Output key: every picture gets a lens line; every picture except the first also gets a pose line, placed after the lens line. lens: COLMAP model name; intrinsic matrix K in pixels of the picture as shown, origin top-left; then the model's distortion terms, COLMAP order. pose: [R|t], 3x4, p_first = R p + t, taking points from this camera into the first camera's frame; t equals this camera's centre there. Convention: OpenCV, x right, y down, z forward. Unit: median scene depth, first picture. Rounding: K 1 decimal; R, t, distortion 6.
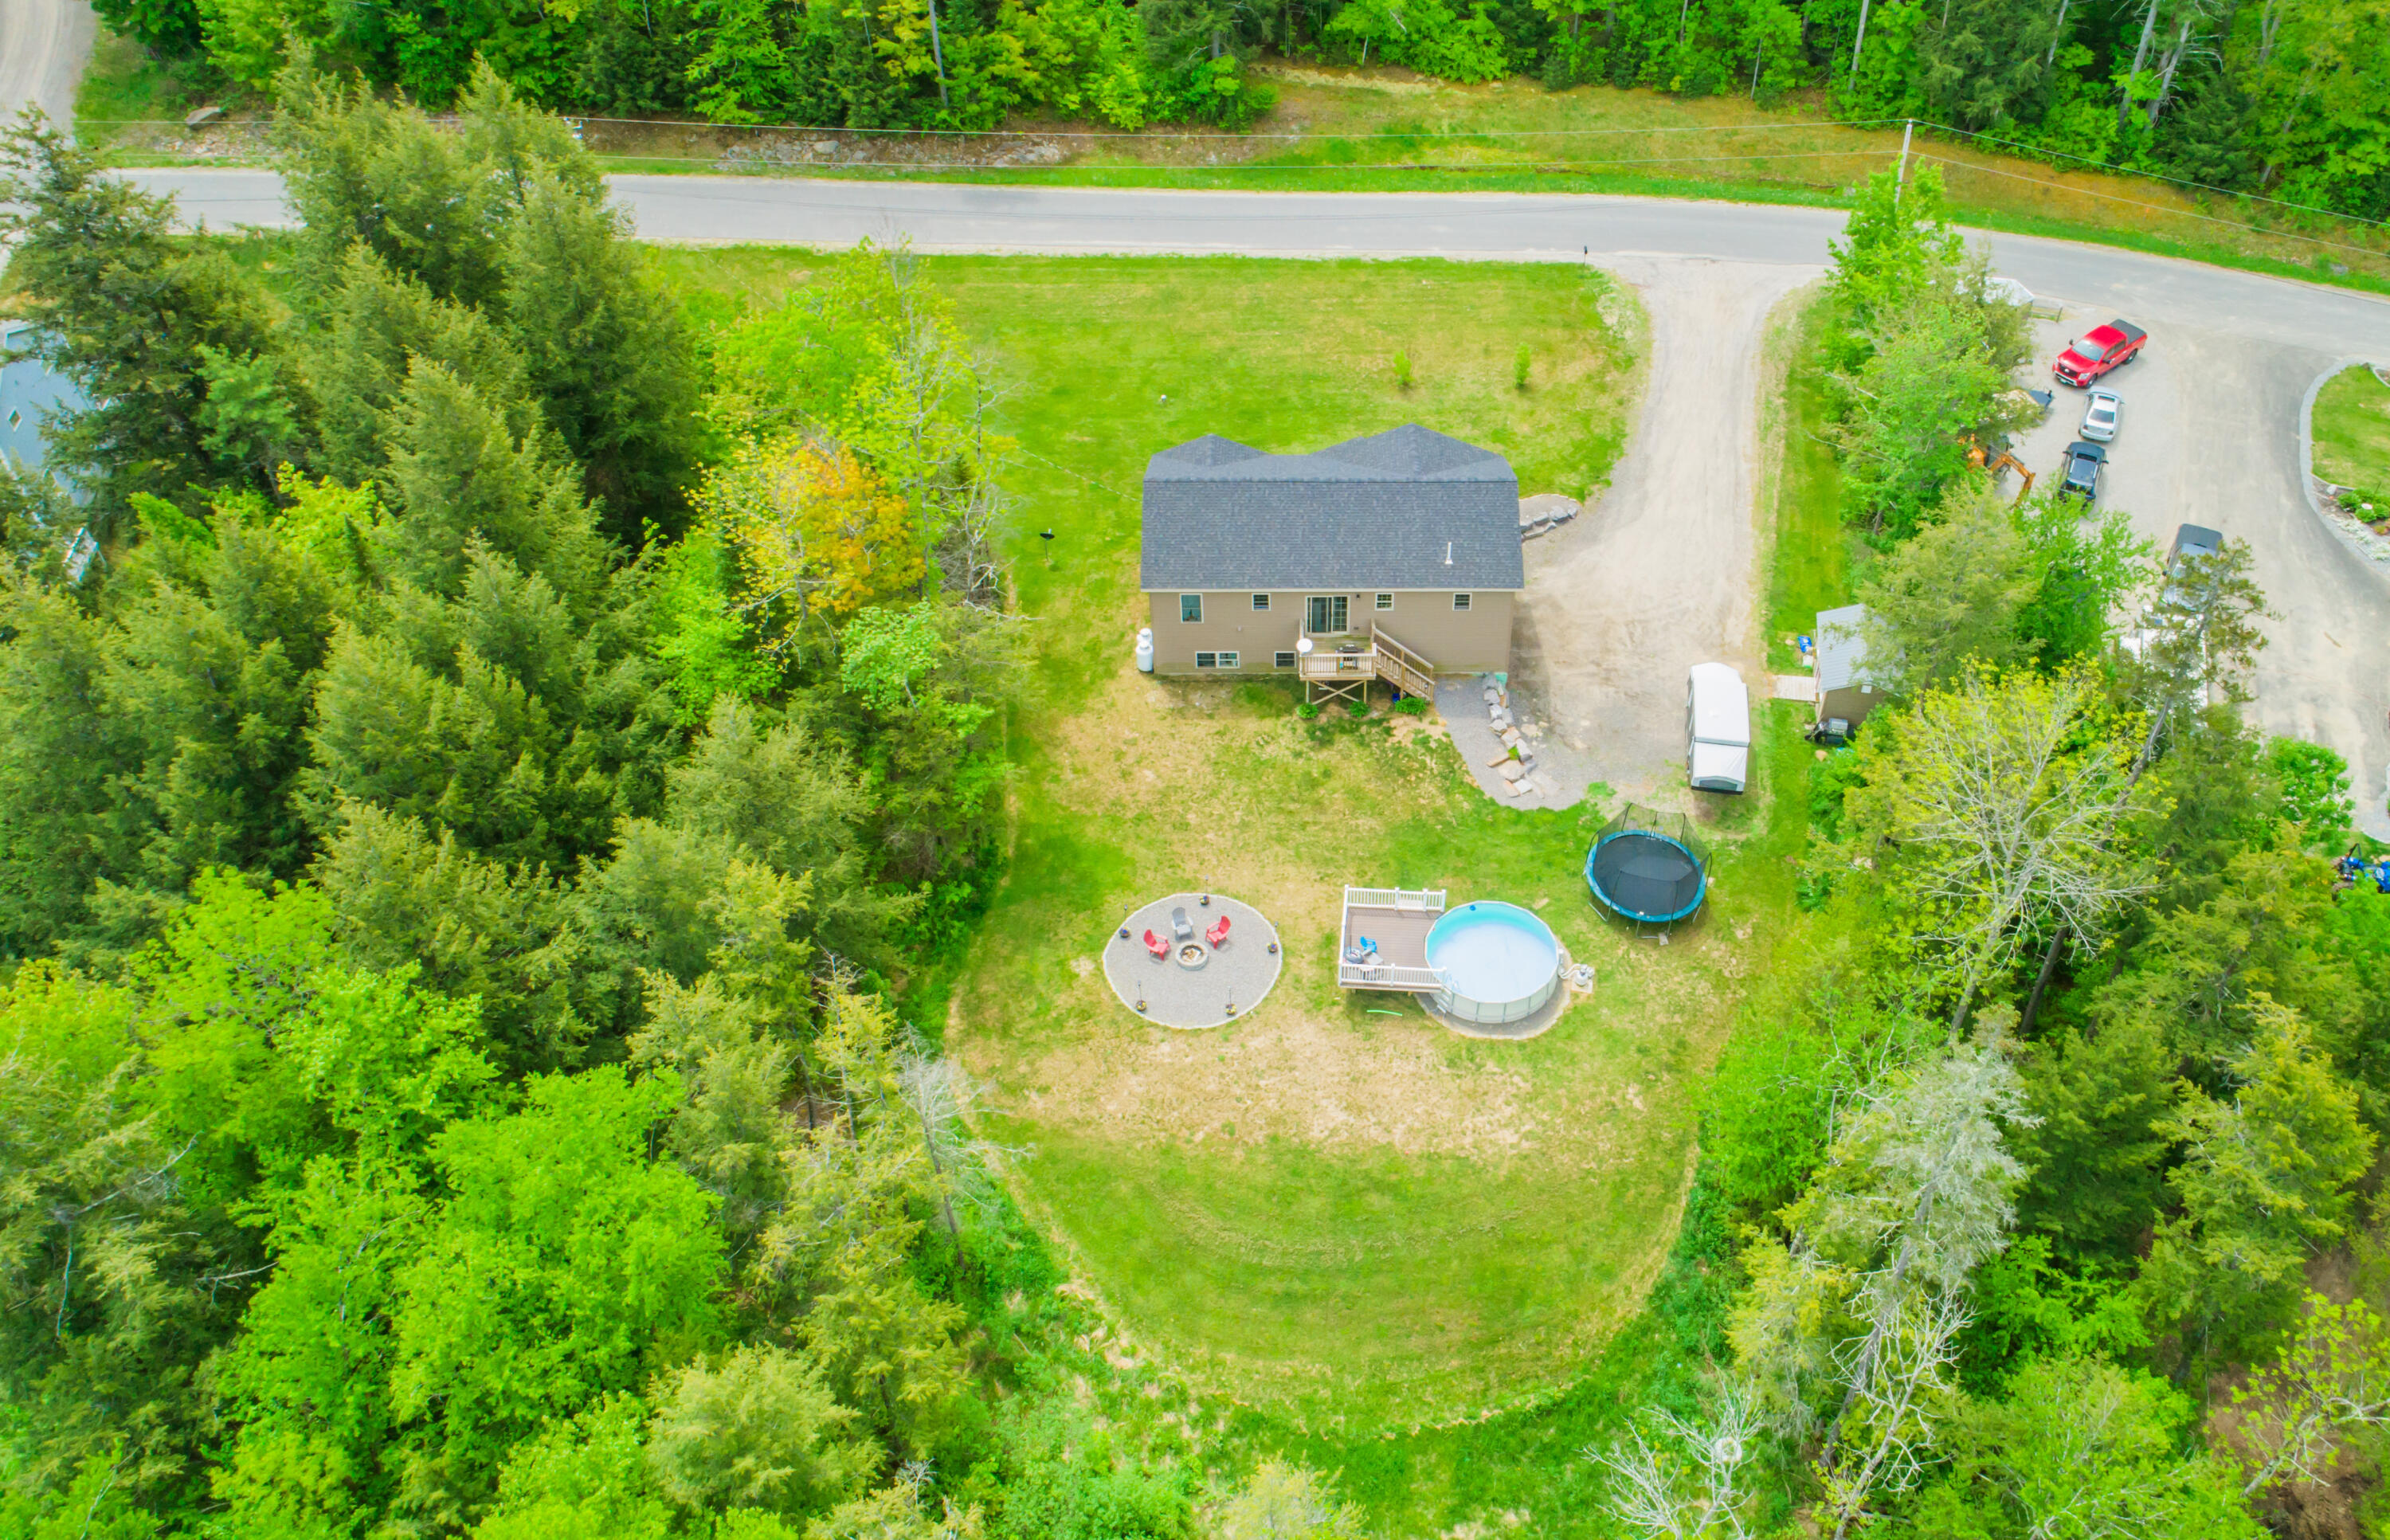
lens RADIAL K [[1851.3, 0, 1363.7], [0, 1851.3, 764.9], [0, 0, 1]] dist [-0.011568, 0.012807]
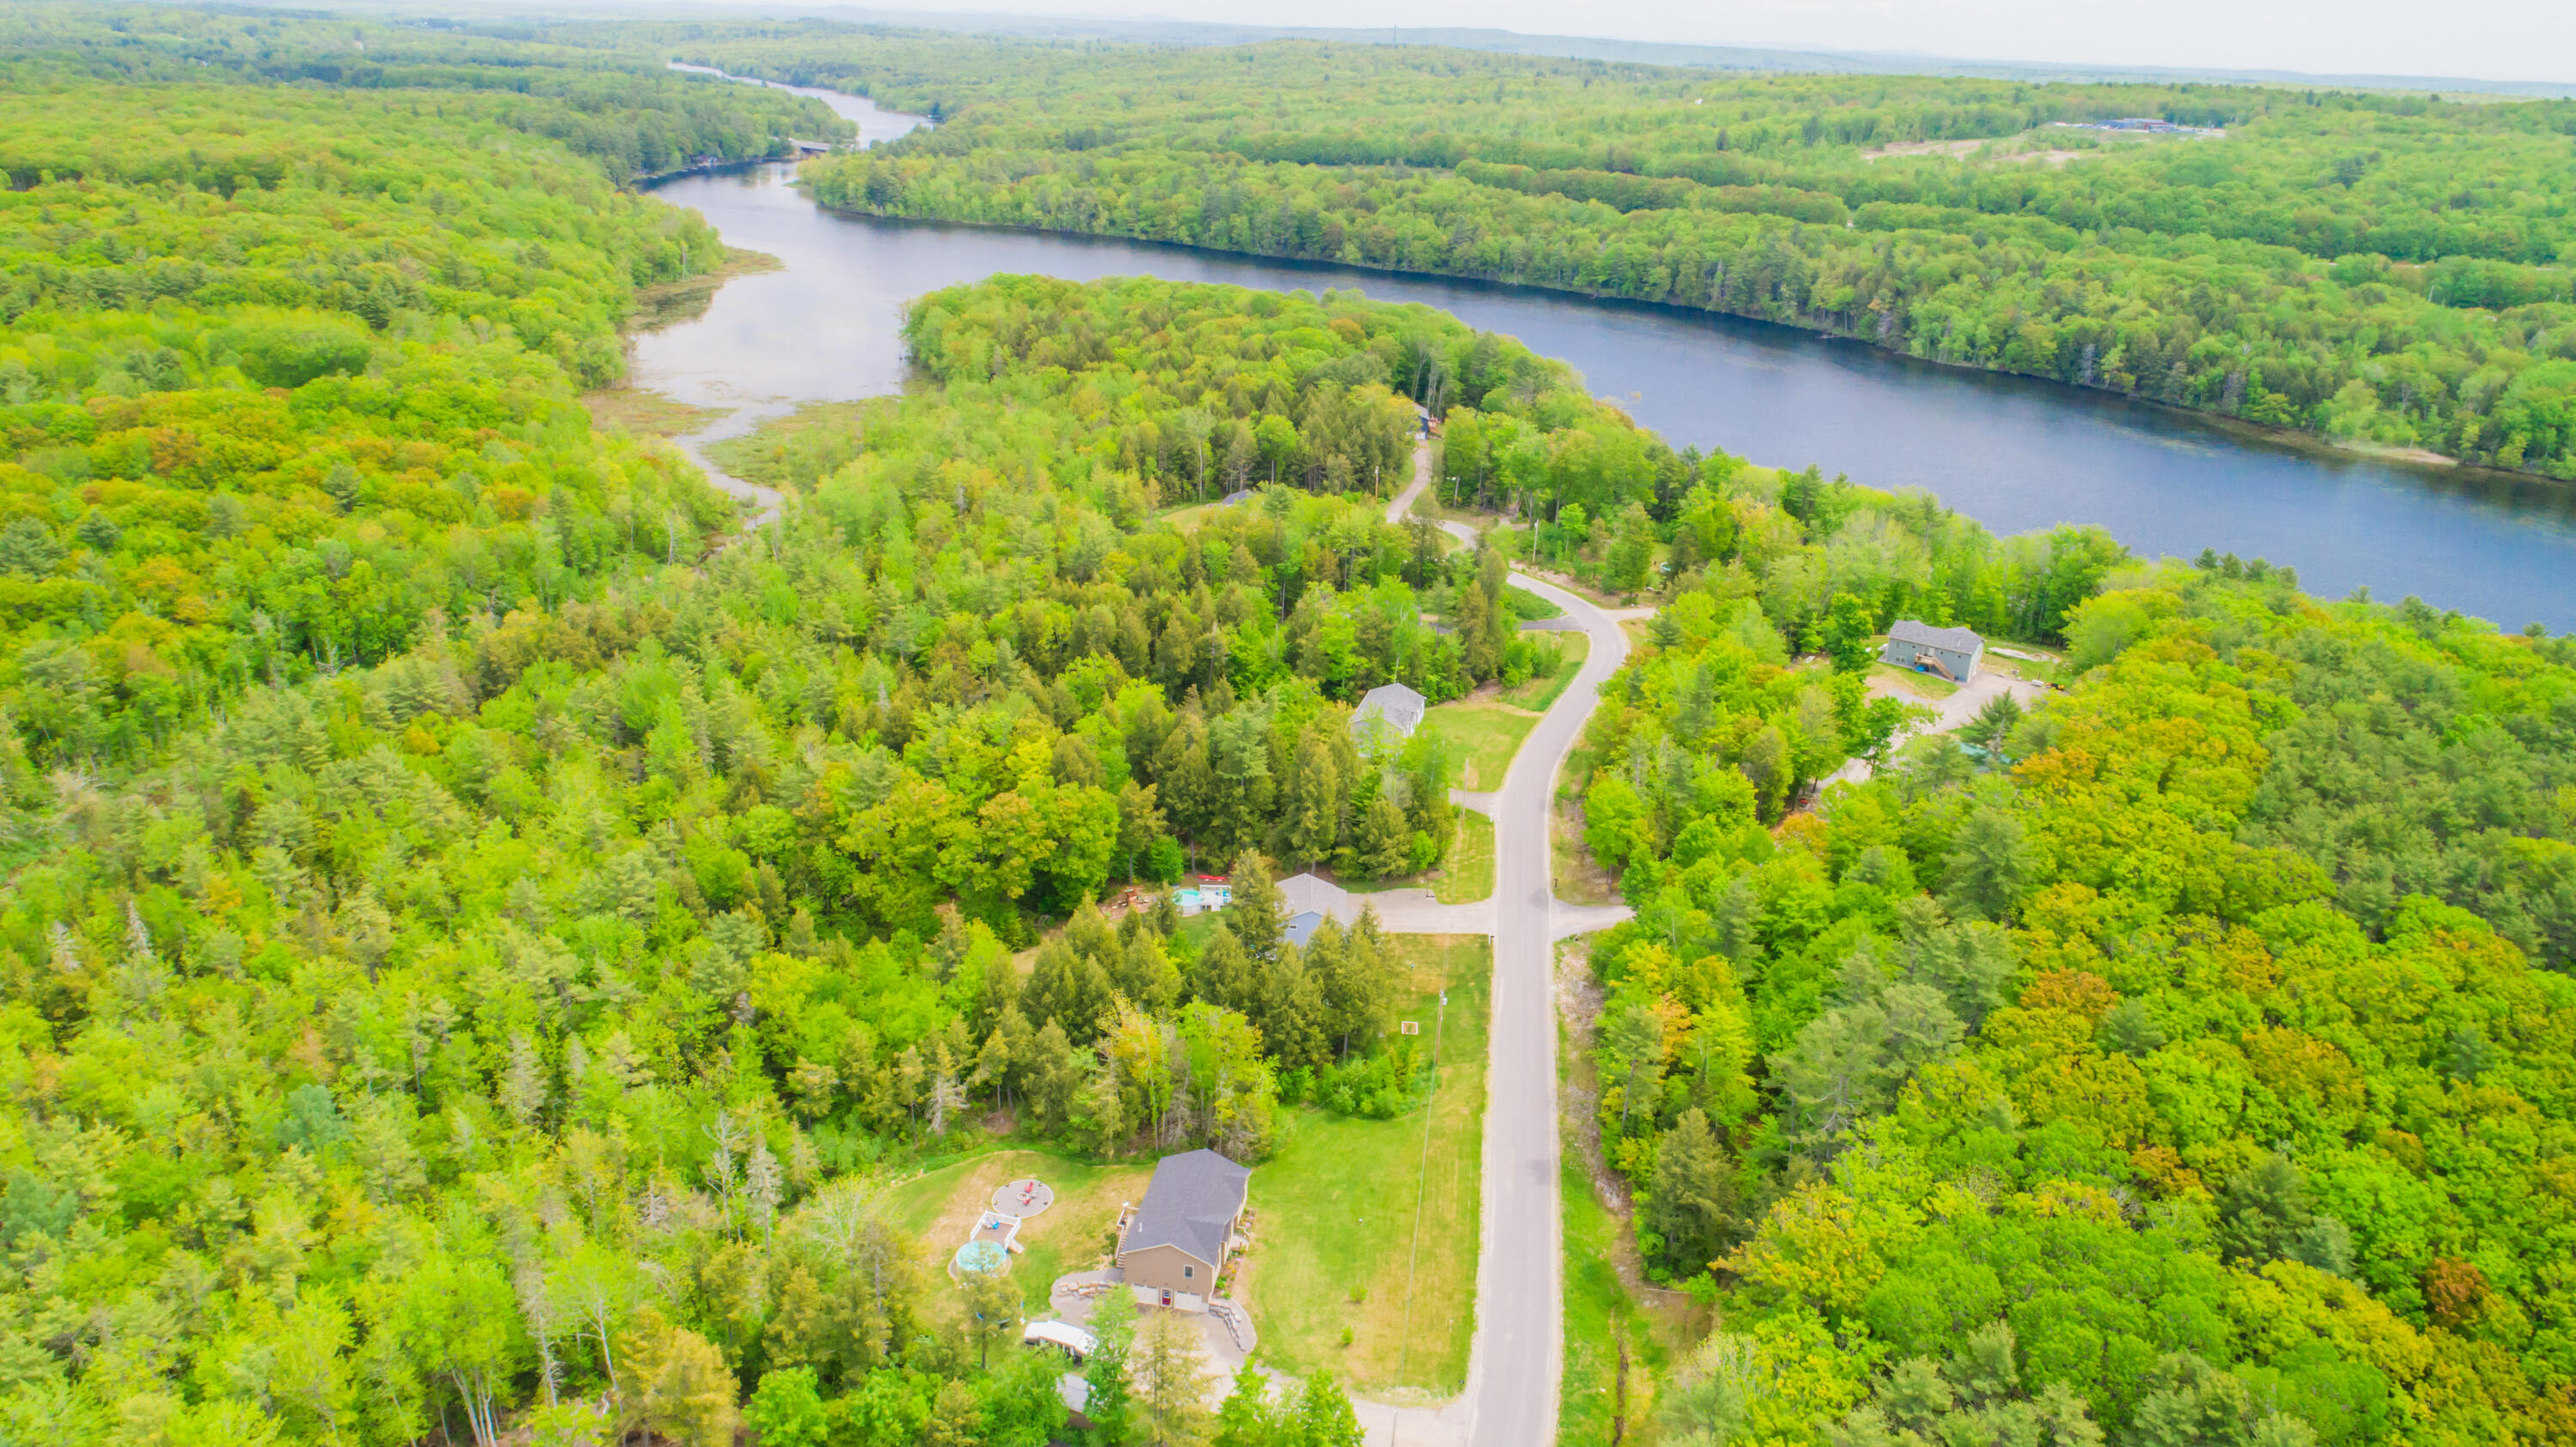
lens RADIAL K [[1735.1, 0, 1280.7], [0, 1735.1, 719.9], [0, 0, 1]] dist [-0.011556, 0.011080]
pose [[-0.221702, 0.331850, -0.916910, 1.823531], [-0.695168, 0.605610, 0.387270, -1.487716], [0.683805, 0.723265, 0.096427, 0.424098]]
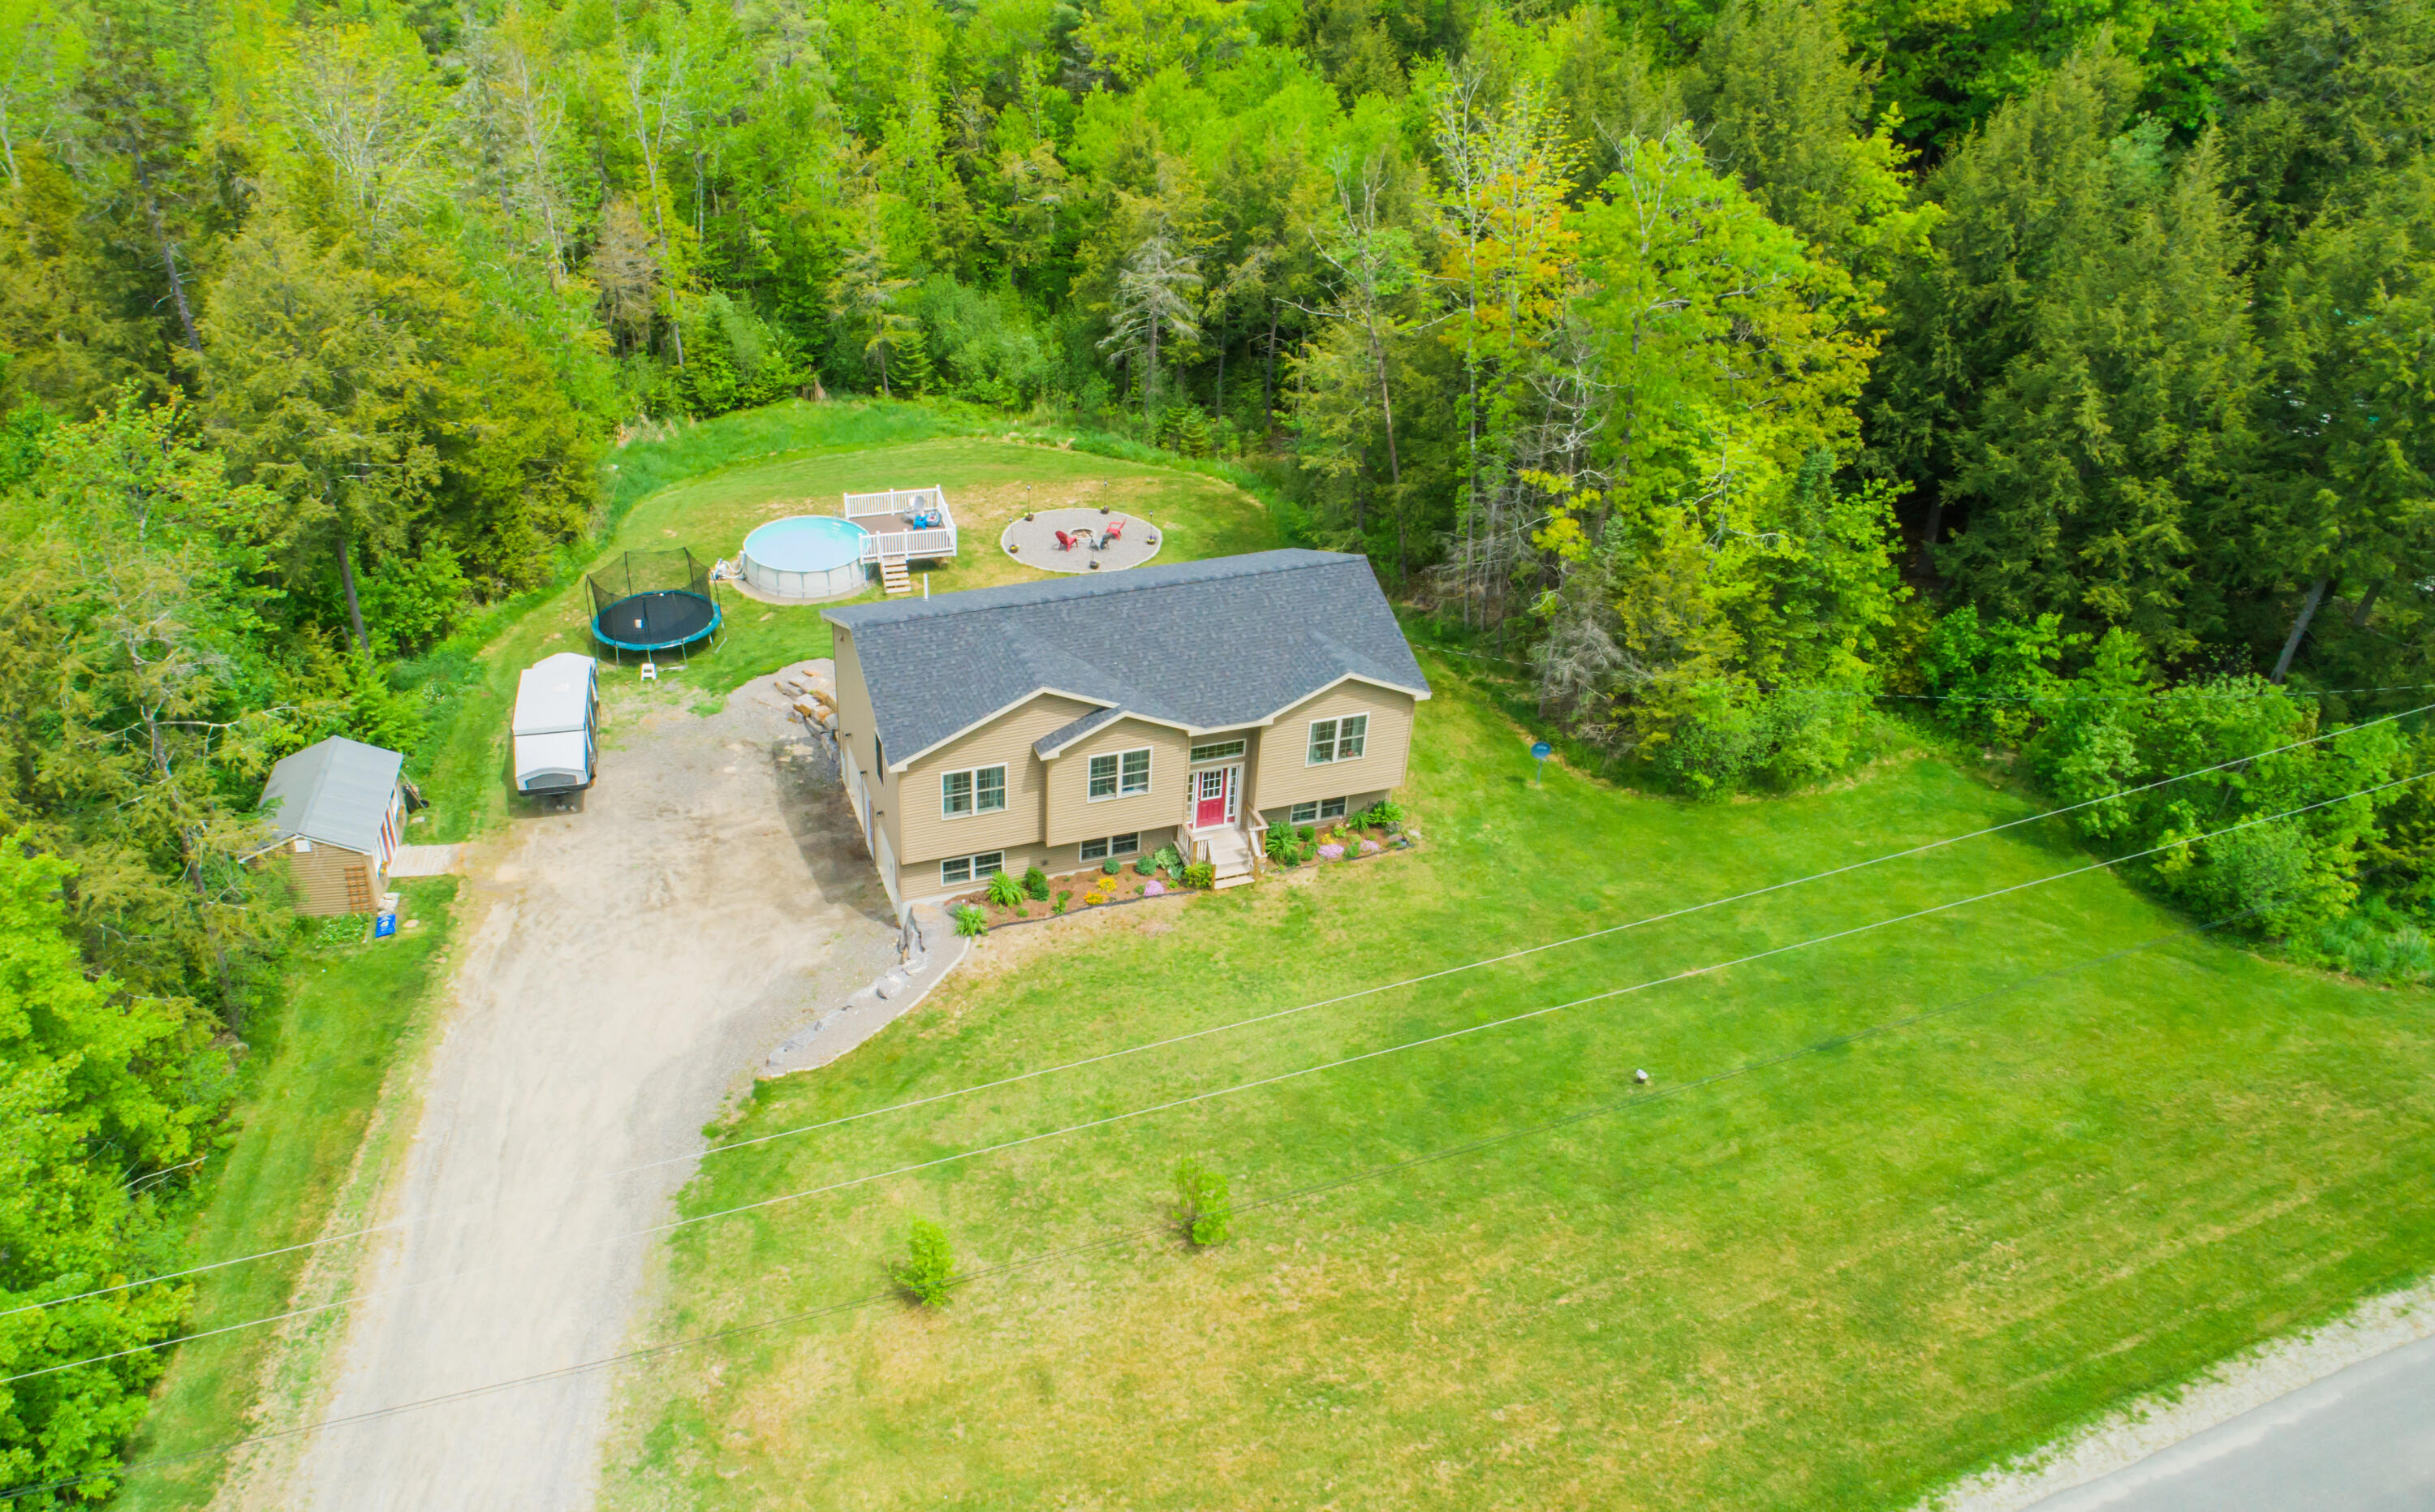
lens RADIAL K [[1812.1, 0, 1082.8], [0, 1812.1, 766.1], [0, 0, 1]] dist [-0.012097, 0.010926]
pose [[-0.959104, 0.115079, -0.258604, 0.177353], [-0.221668, 0.262767, 0.939051, -0.769722], [0.176017, 0.957972, -0.226512, 1.220918]]
